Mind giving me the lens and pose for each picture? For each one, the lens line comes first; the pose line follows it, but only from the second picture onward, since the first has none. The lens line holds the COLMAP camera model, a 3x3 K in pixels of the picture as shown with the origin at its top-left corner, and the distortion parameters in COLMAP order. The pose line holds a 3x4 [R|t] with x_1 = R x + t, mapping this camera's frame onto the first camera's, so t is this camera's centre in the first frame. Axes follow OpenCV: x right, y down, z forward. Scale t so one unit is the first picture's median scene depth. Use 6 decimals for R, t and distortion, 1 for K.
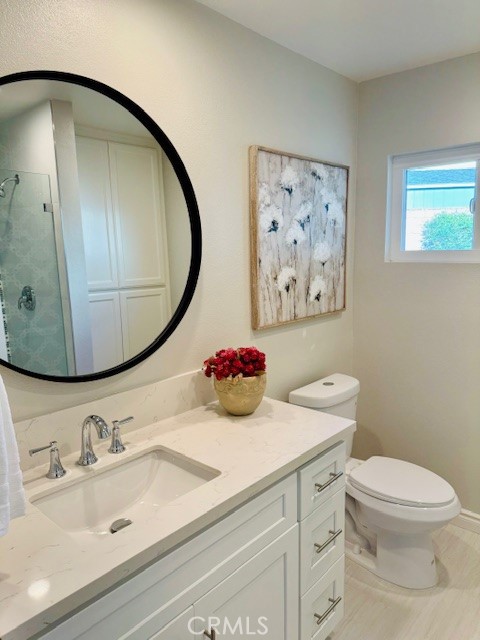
lens RADIAL K [[446.4, 0, 237.6], [0, 446.4, 324.5], [0, 0, 1]] dist [0.142728, -0.241182]
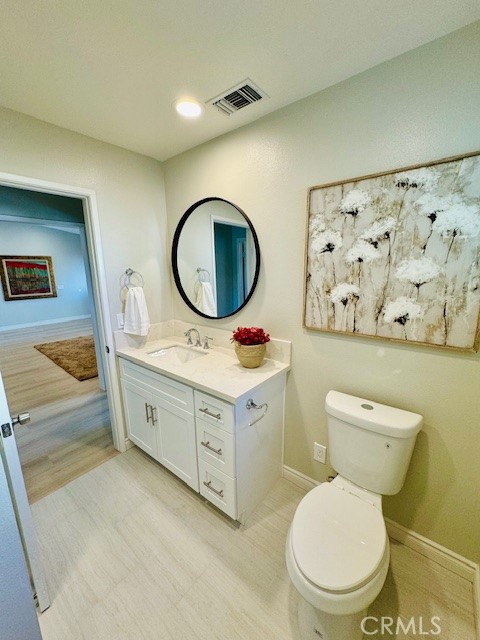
lens RADIAL K [[255.0, 0, 240.0], [0, 255.0, 320.0], [0, 0, 1]] dist [-0.000683, 0.000148]
pose [[0.068507, 0.220160, -0.973055, 0.768757], [-0.154981, 0.965855, 0.207619, -0.137778], [0.985539, 0.136582, 0.100289, 0.728238]]
